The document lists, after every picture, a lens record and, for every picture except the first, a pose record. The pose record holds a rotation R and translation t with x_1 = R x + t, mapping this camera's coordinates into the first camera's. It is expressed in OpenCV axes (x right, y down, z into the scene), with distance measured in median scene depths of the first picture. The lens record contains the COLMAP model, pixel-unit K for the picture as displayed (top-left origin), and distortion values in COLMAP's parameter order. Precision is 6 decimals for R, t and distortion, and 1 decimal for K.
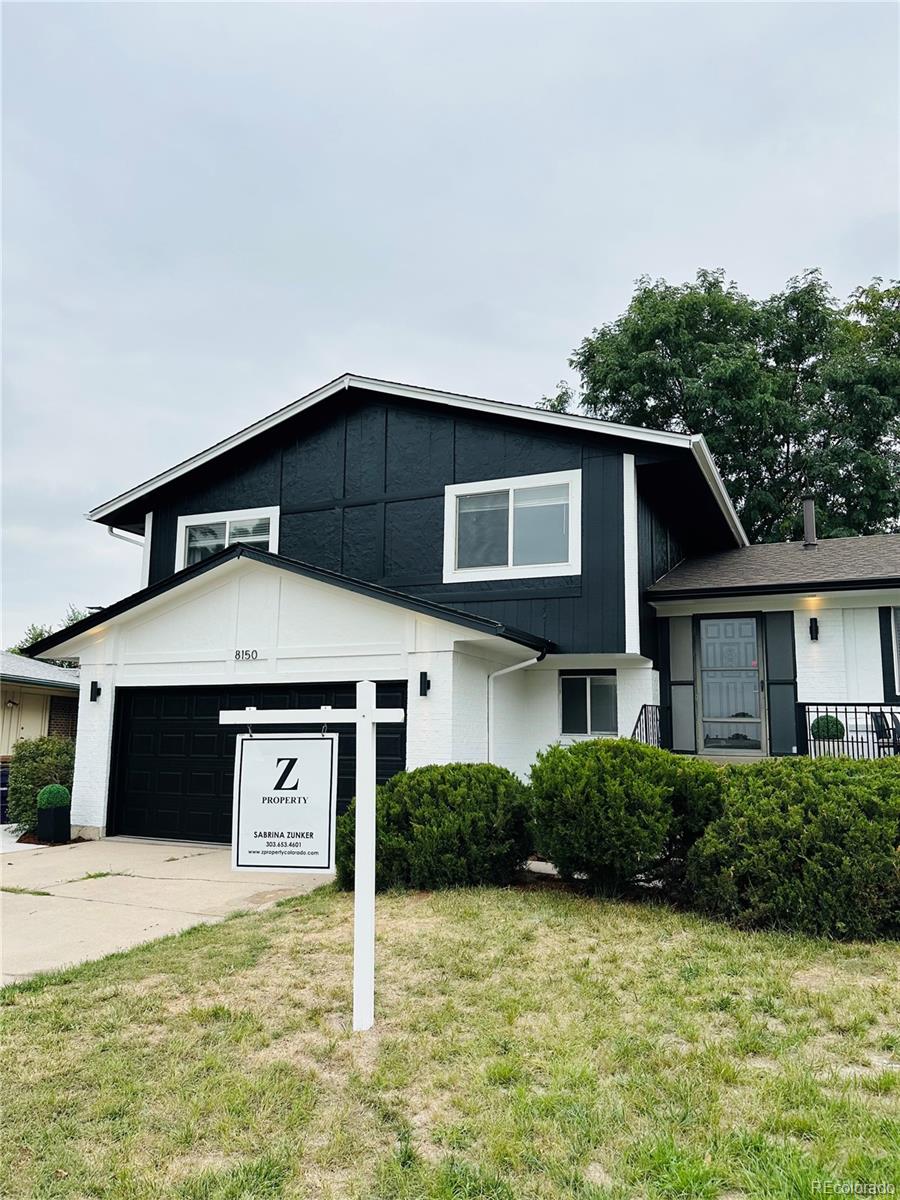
lens RADIAL K [[886.2, 0, 450.0], [0, 886.2, 600.0], [0, 0, 1]] dist [0.032259, -0.002231]
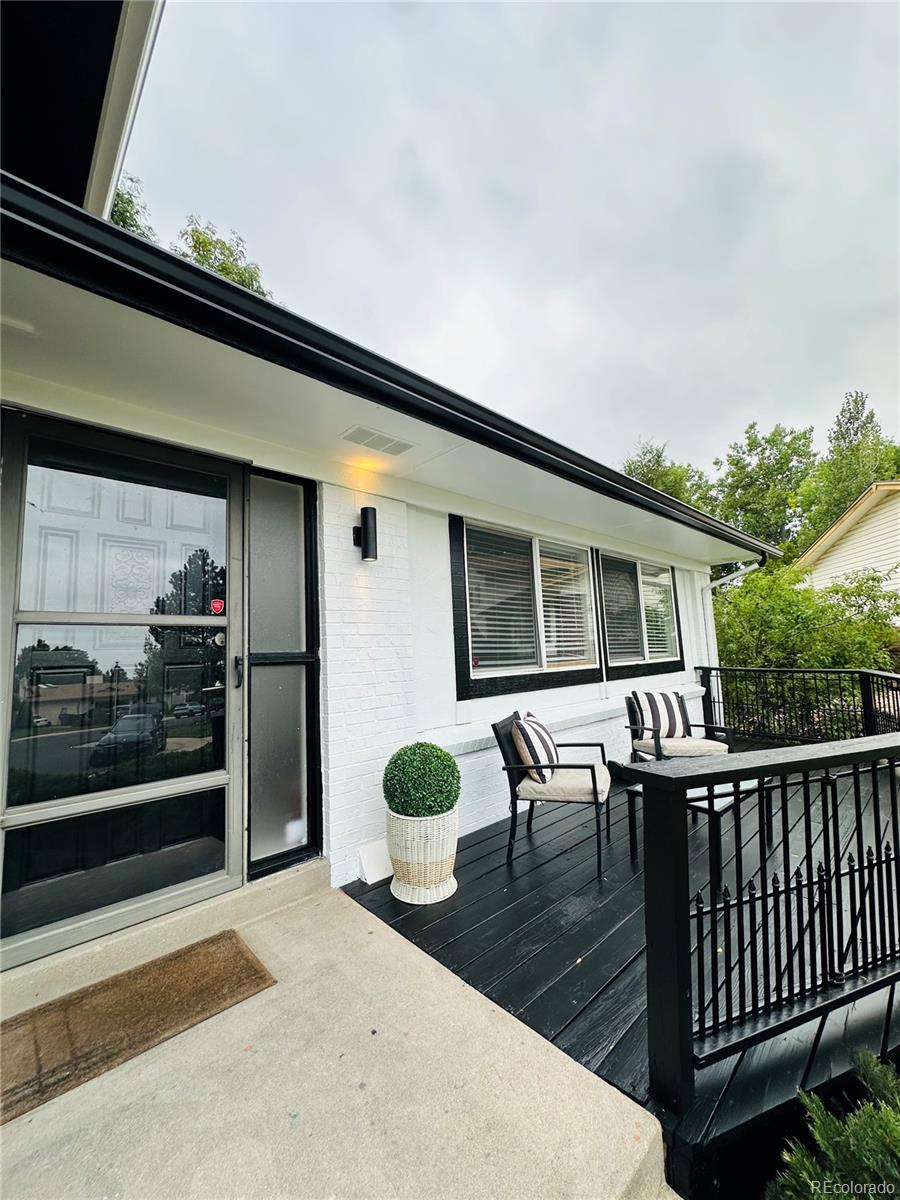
lens RADIAL K [[479.5, 0, 450.0], [0, 479.5, 600.0], [0, 0, 1]] dist [-0.001215, 0.000004]
pose [[0.385049, 0.076934, 0.919684, 0.202444], [-0.107321, 0.993491, -0.038176, 0.063903], [-0.916635, -0.084002, 0.390799, 0.816966]]
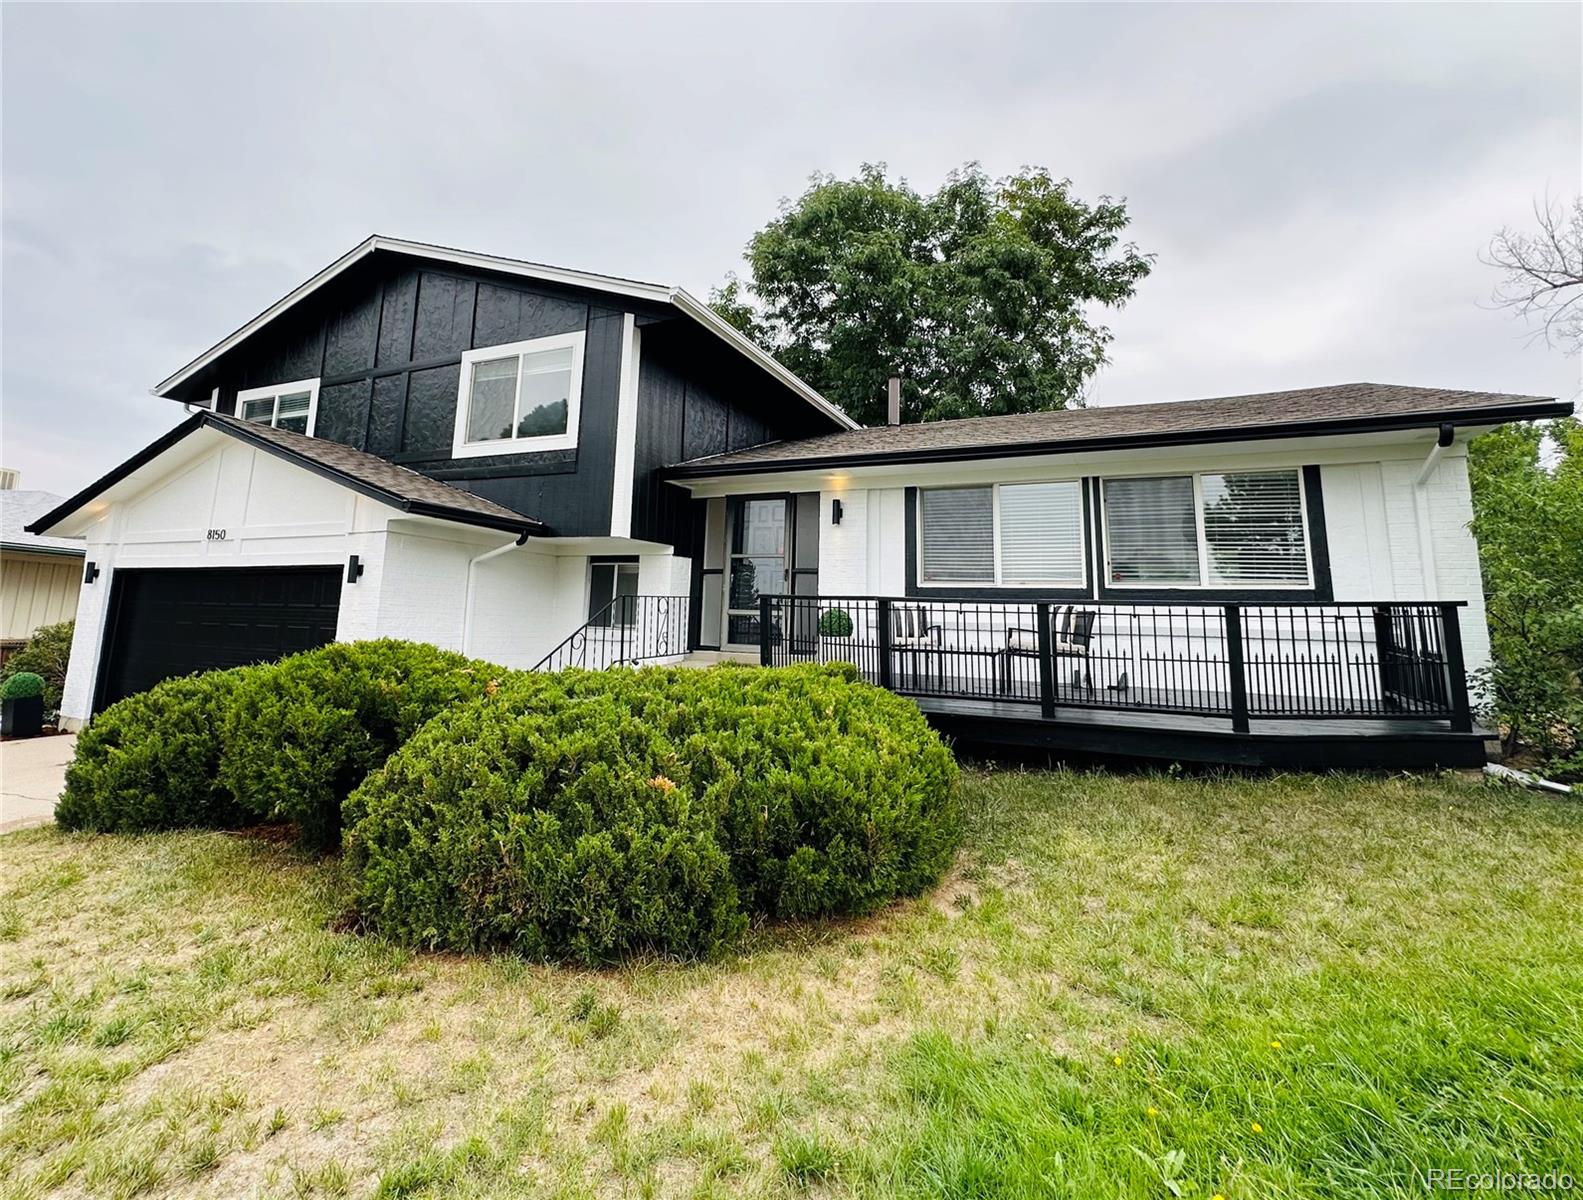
lens RADIAL K [[752.6, 0, 765.7], [0, 752.6, 498.0], [0, 0, 1]] dist [-0.001171, -0.000436]
pose [[0.999594, 0.009016, -0.027021, 0.333070], [-0.008959, 0.999957, 0.002231, 0.016671], [0.027040, -0.001988, 0.999632, 0.238057]]
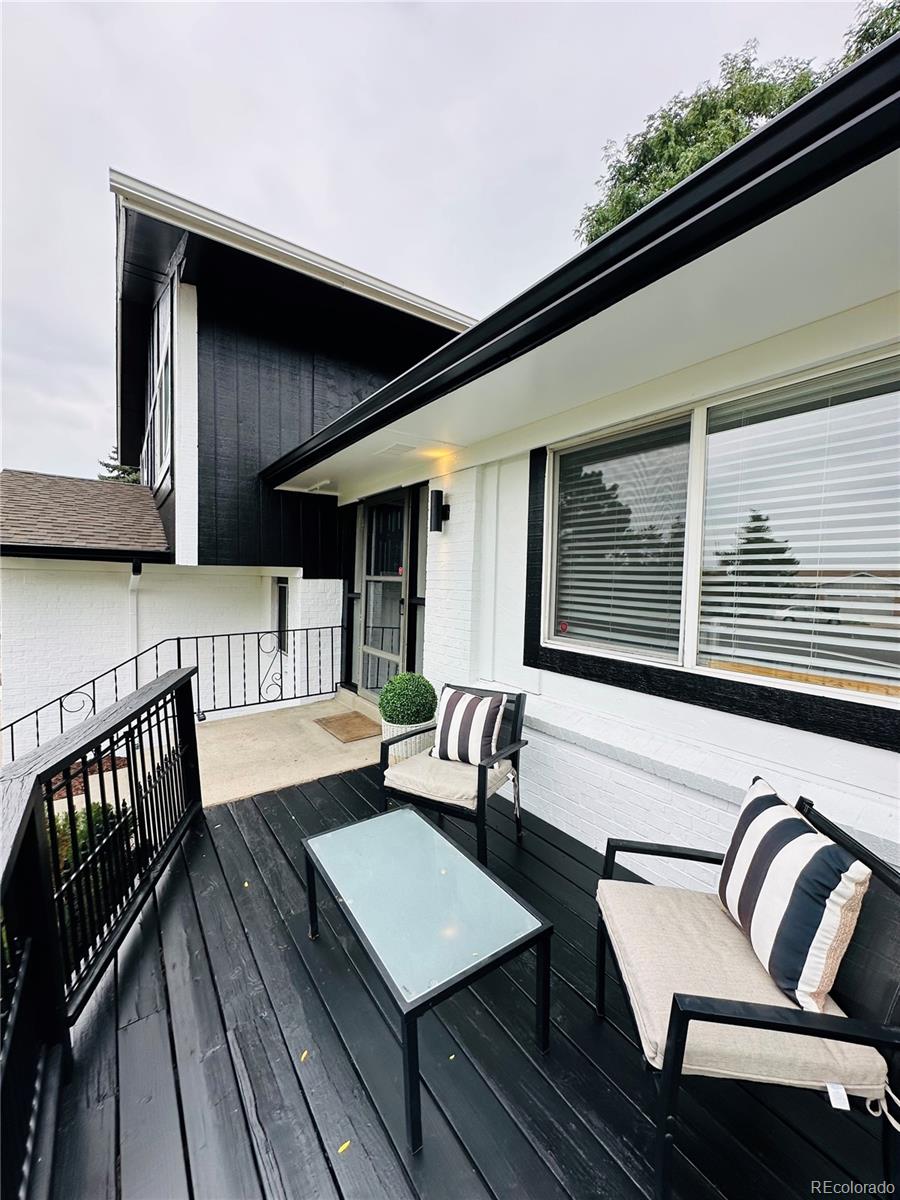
lens RADIAL K [[479.5, 0, 450.0], [0, 479.5, 600.0], [0, 0, 1]] dist [-0.001215, 0.000004]
pose [[0.850842, 0.027289, -0.524712, 0.528516], [0.077183, 0.981325, 0.176191, 0.033036], [0.519721, -0.190410, 0.832847, 0.704153]]
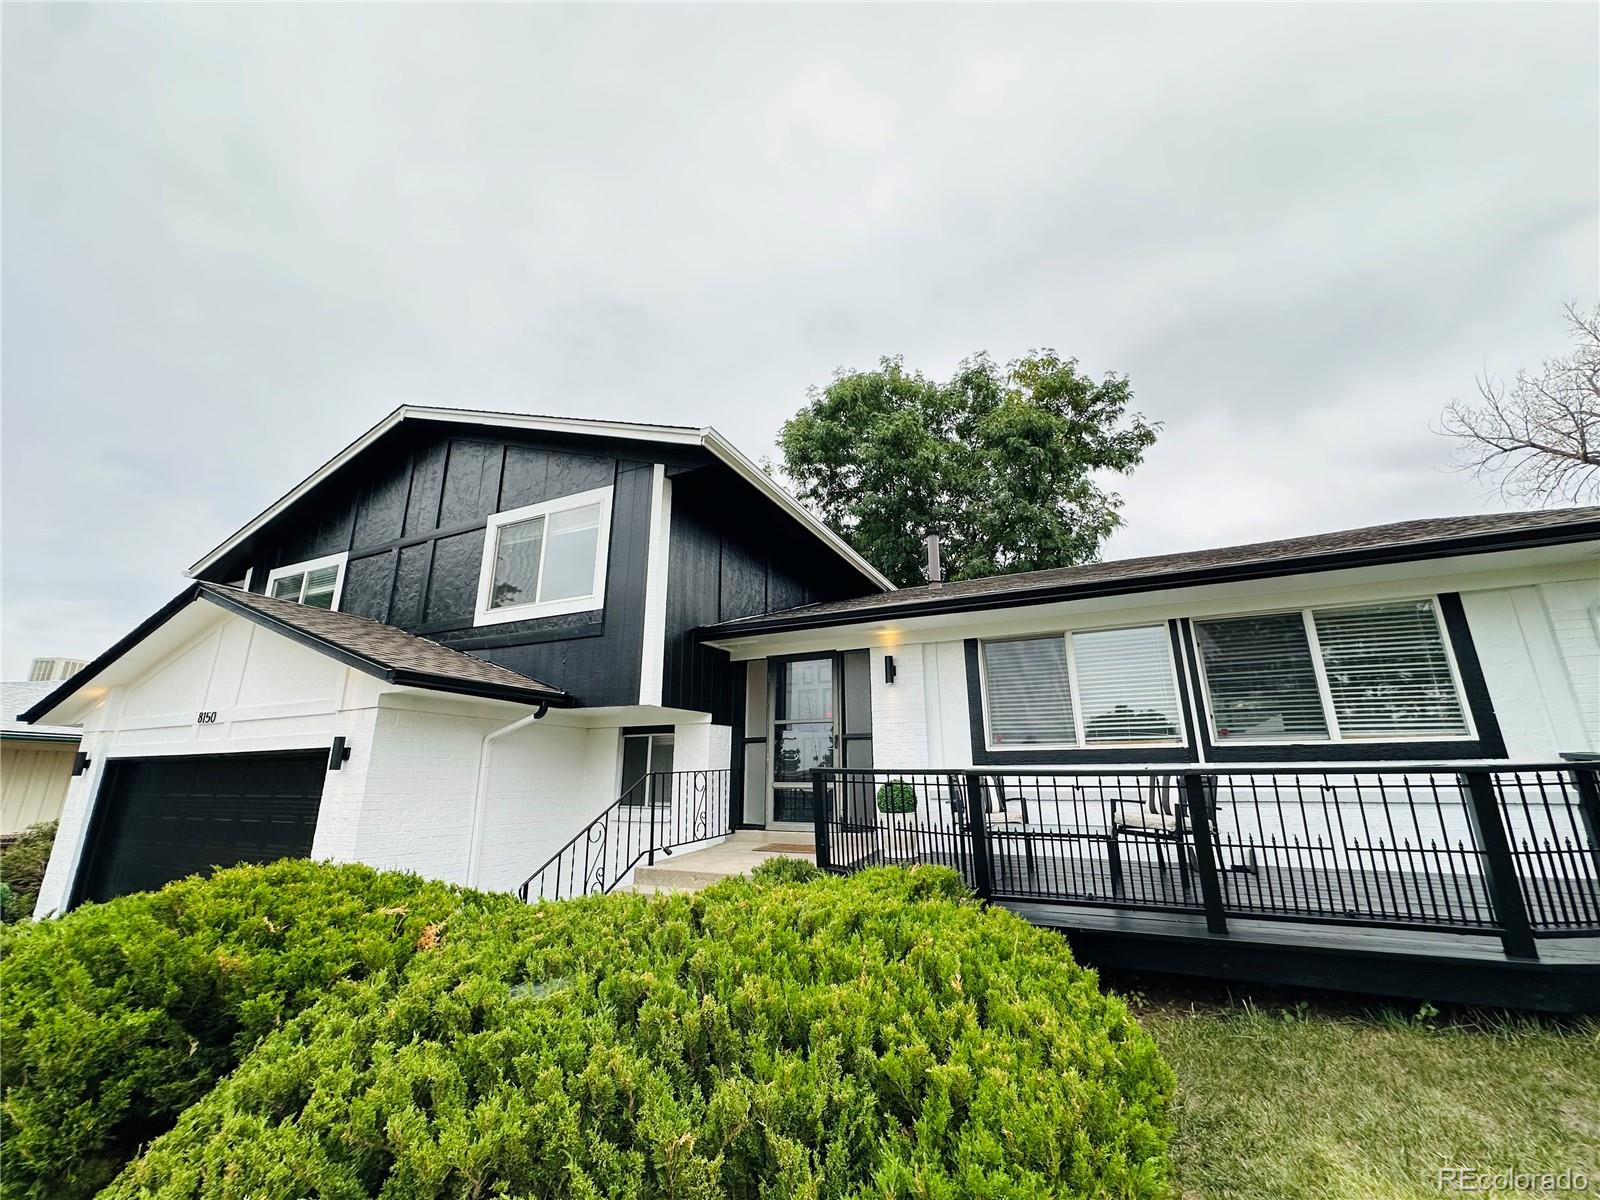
lens RADIAL K [[639.4, 0, 803.1], [0, 639.4, 603.7], [0, 0, 1]] dist [-0.001215, 0.000004]
pose [[0.999535, -0.025391, -0.016897, 0.317669], [0.023588, 0.994764, -0.099435, 0.027141], [0.019333, 0.098990, 0.994901, 0.392948]]
